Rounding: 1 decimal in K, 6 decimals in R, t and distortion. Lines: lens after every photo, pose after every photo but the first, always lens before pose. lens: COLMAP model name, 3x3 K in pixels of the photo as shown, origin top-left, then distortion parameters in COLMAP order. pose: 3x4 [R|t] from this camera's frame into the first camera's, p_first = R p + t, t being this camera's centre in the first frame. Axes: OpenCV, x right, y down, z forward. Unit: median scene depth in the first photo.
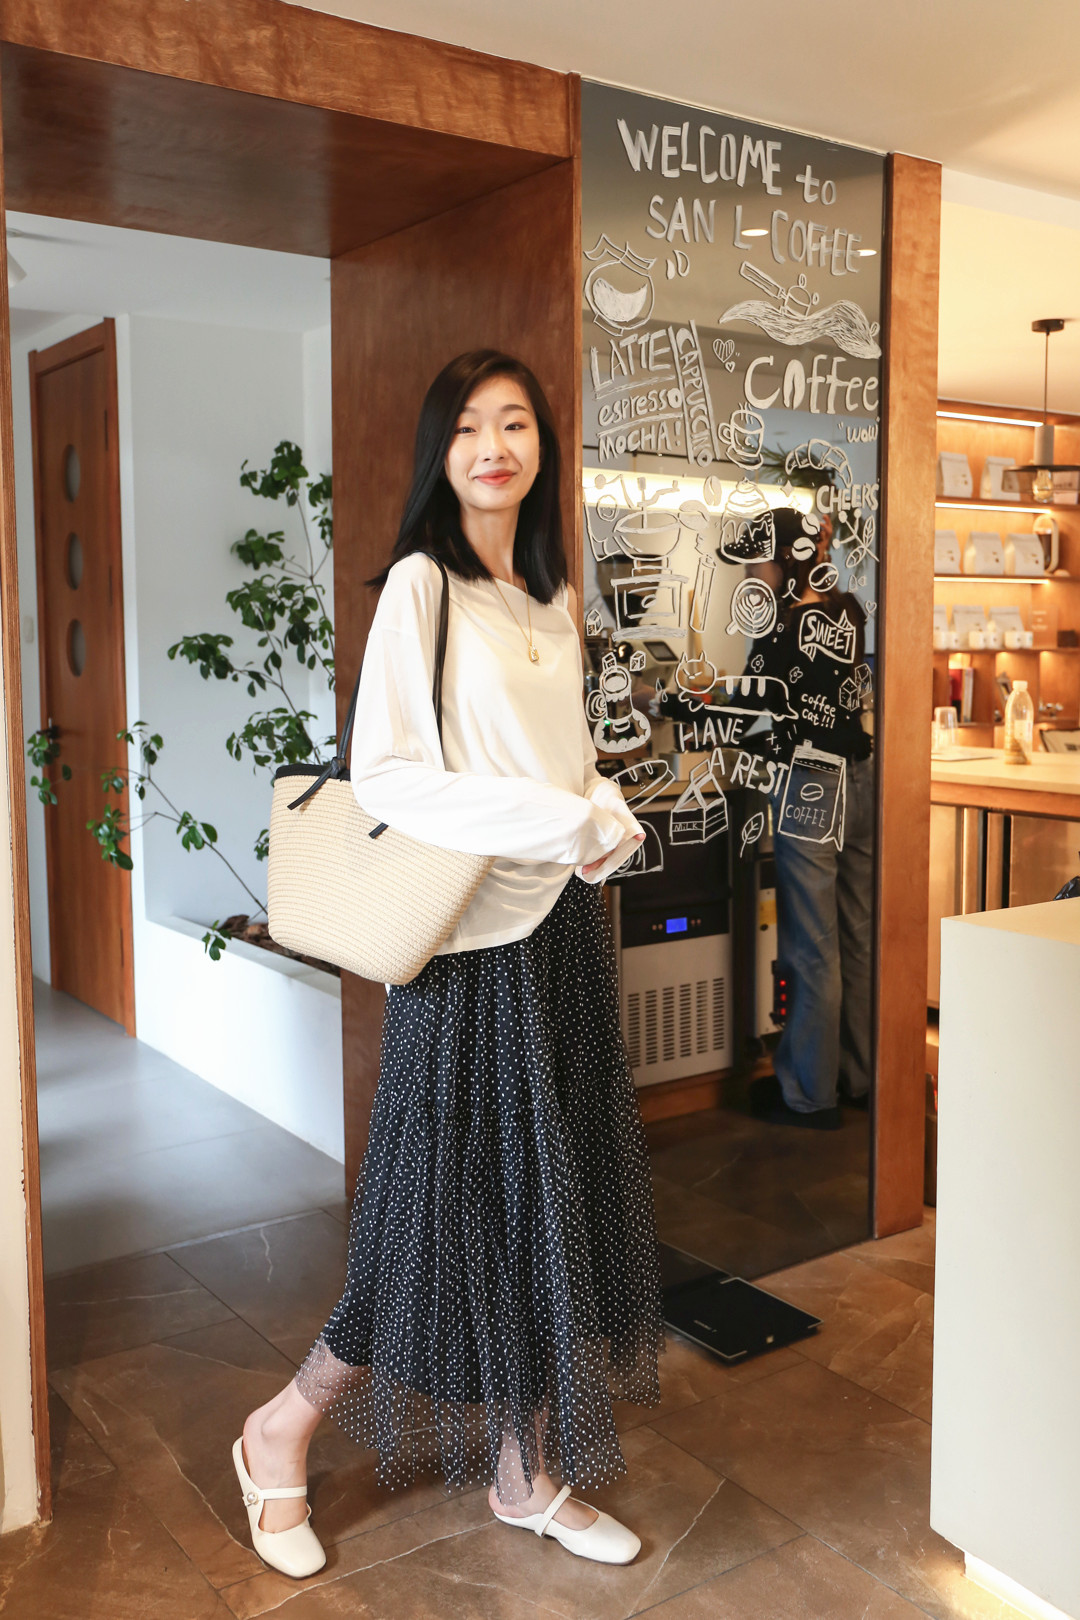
lens RADIAL K [[1579.3, 0, 551.9], [0, 1579.3, 778.6], [0, 0, 1]] dist [-0.029097, 0.083985]
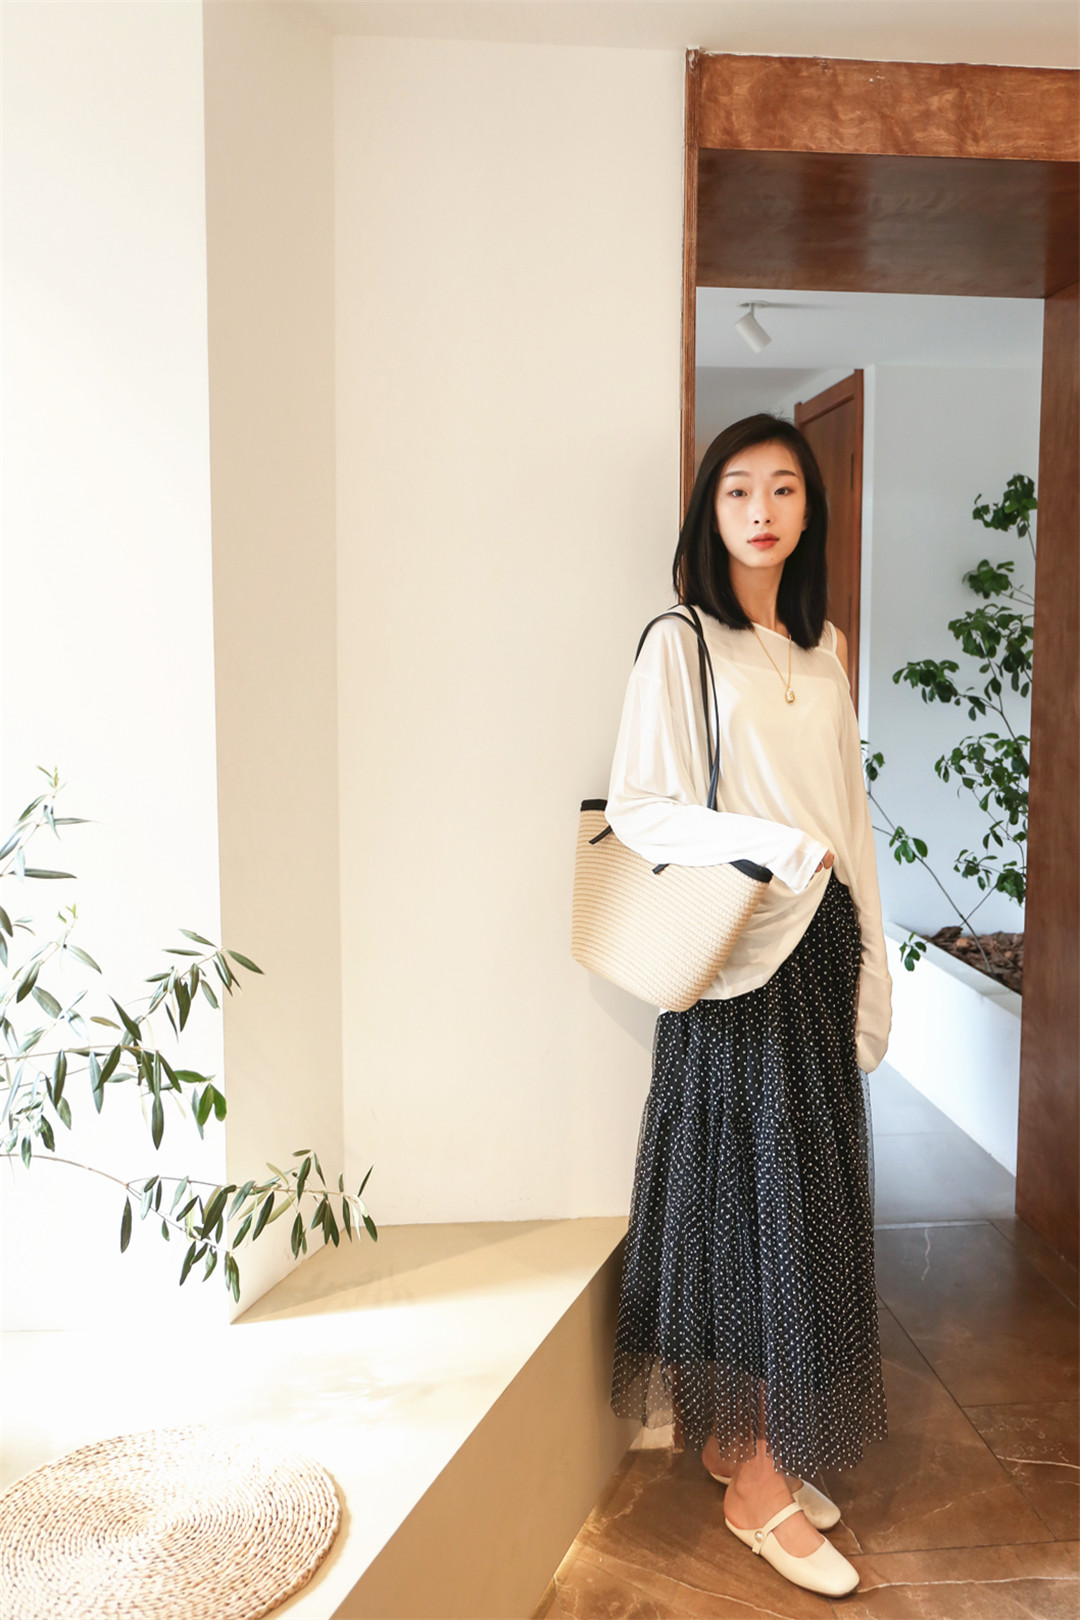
lens RADIAL K [[1461.1, 0, 536.6], [0, 1461.1, 788.7], [0, 0, 1]] dist [-0.086499, 0.119508]
pose [[0.864879, 0.055630, -0.498888, 0.060709], [-0.052840, 0.998408, 0.019725, -0.014826], [0.499191, 0.009302, 0.866442, 0.031655]]
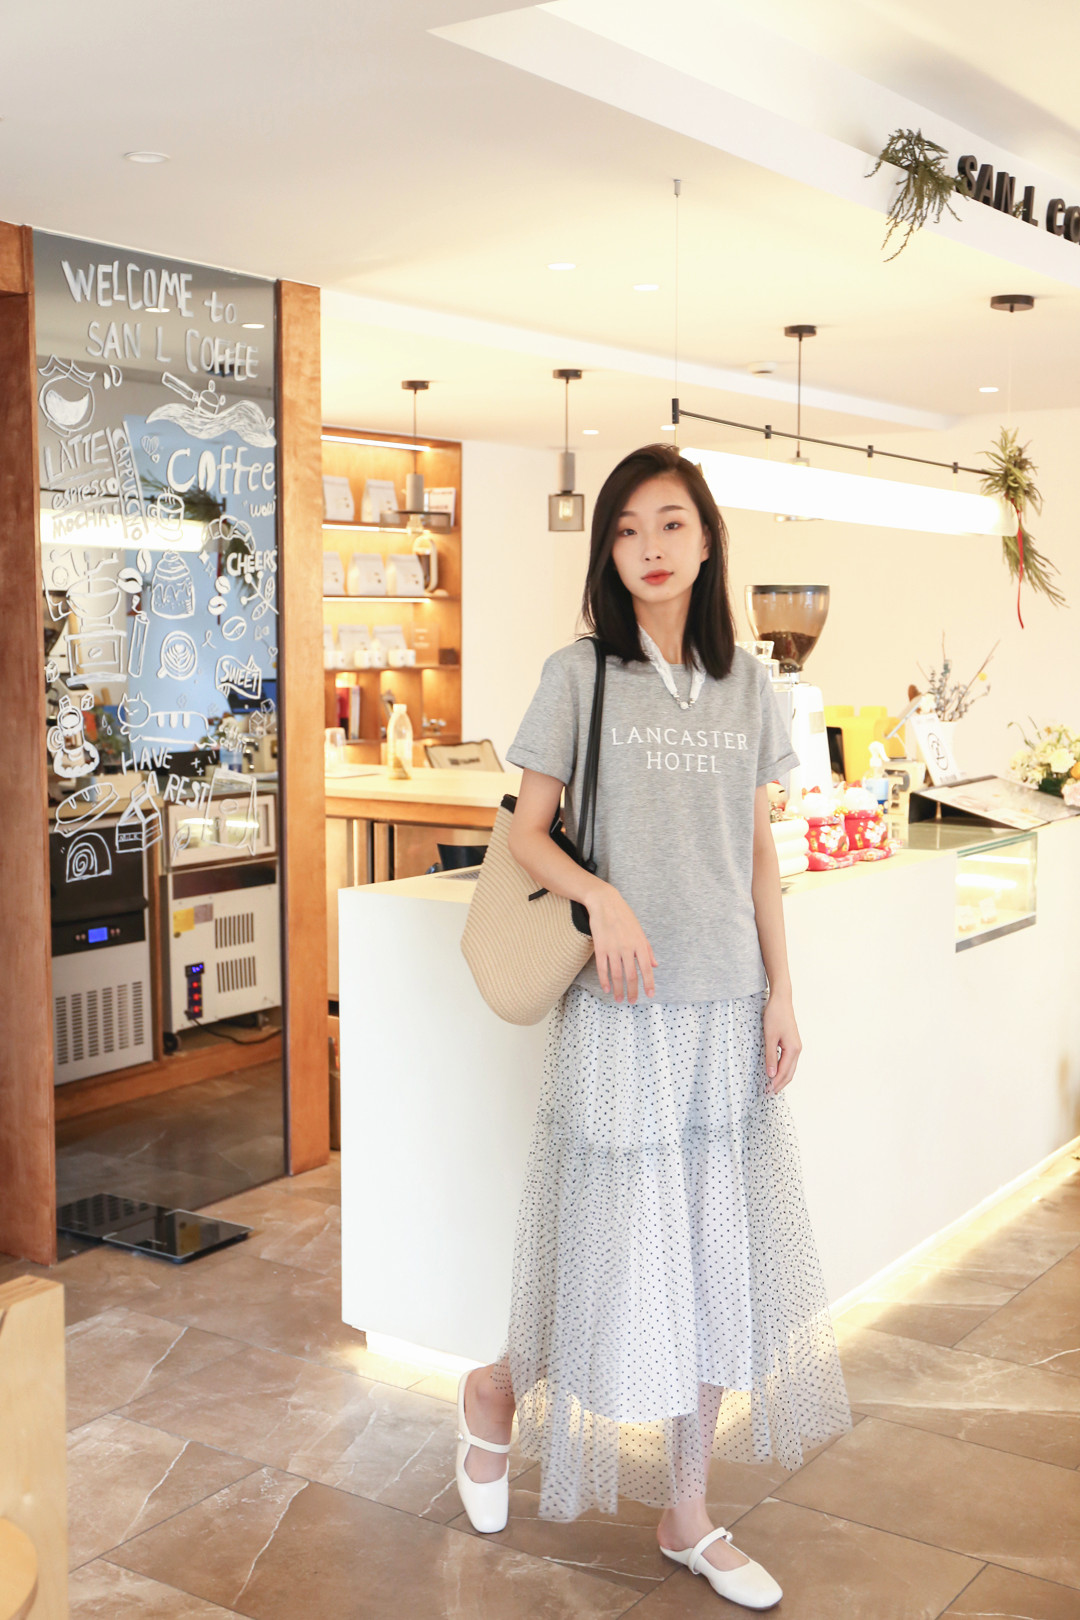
lens RADIAL K [[1983.2, 0, 540.0], [0, 1983.2, 810.0], [0, 0, 1]] dist [0.024678, 0.011677]
pose [[0.939634, -0.027625, 0.341065, -0.126109], [0.026400, 0.999618, 0.008235, 0.004888], [-0.341162, 0.001266, 0.940004, -0.493530]]
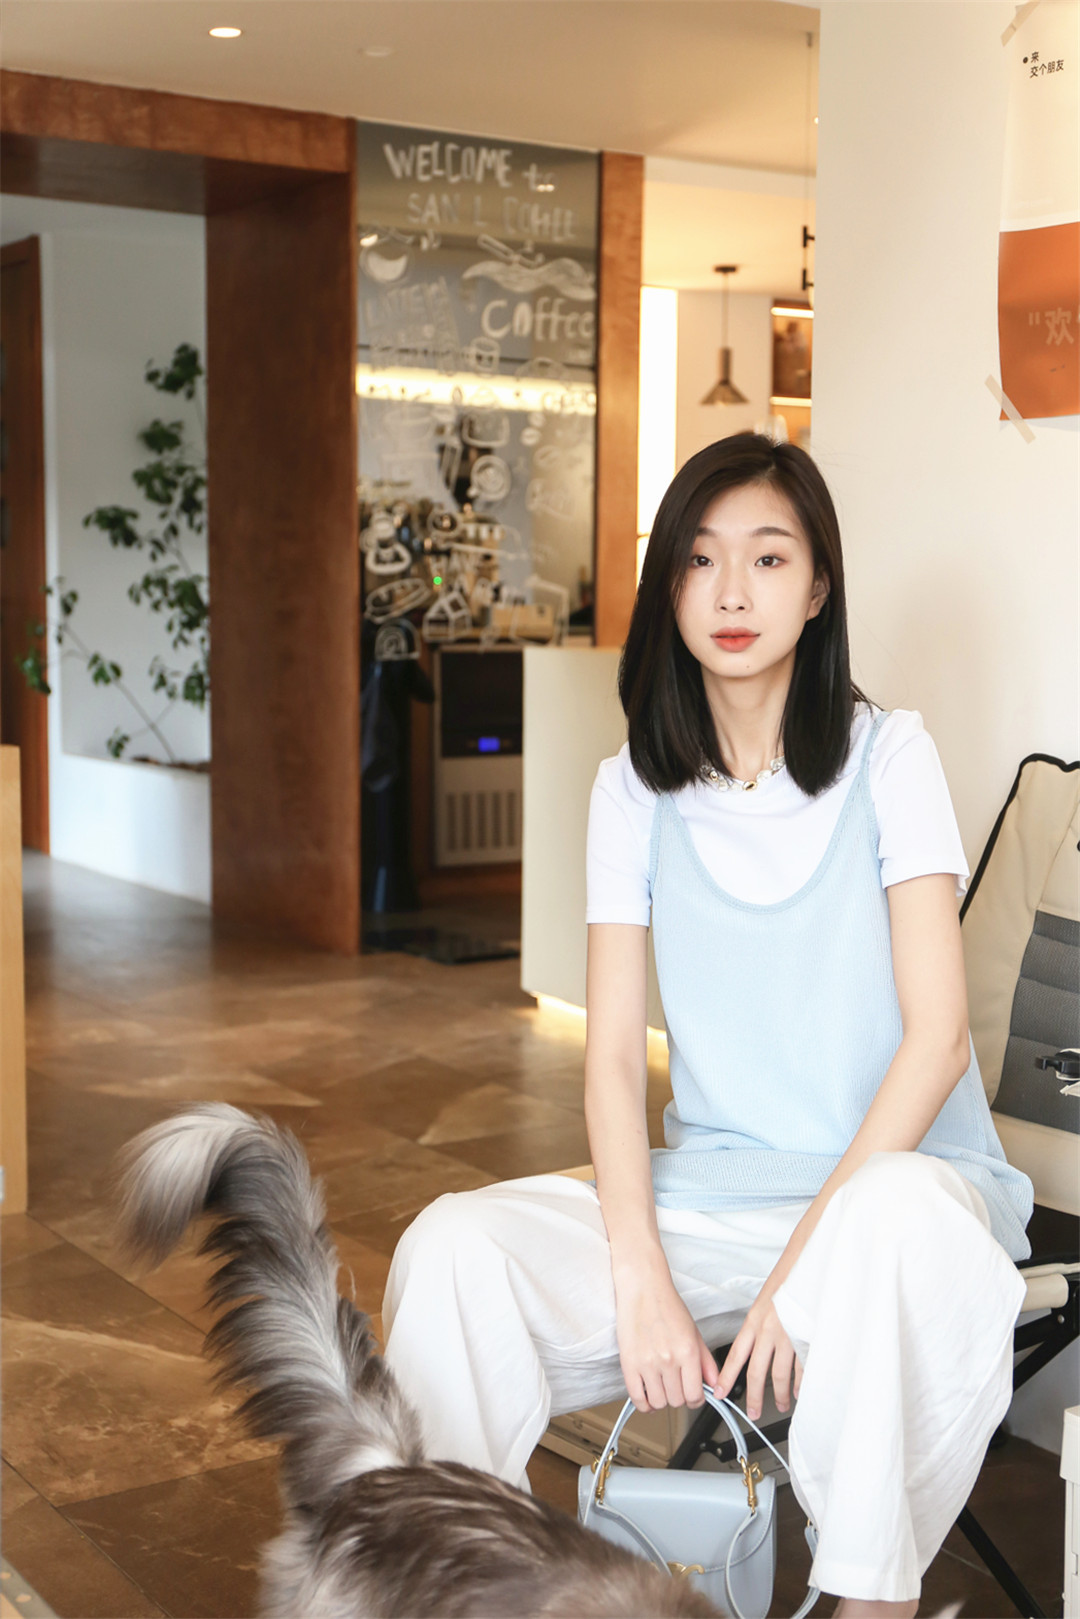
lens RADIAL K [[2268.6, 0, 540.0], [0, 2268.6, 809.5], [0, 0, 1]] dist [0.051704, 0.109212]
pose [[0.999006, 0.016987, -0.041213, 0.245015], [-0.016624, 0.999820, 0.009141, 0.160757], [0.041361, -0.008447, 0.999109, -0.982652]]
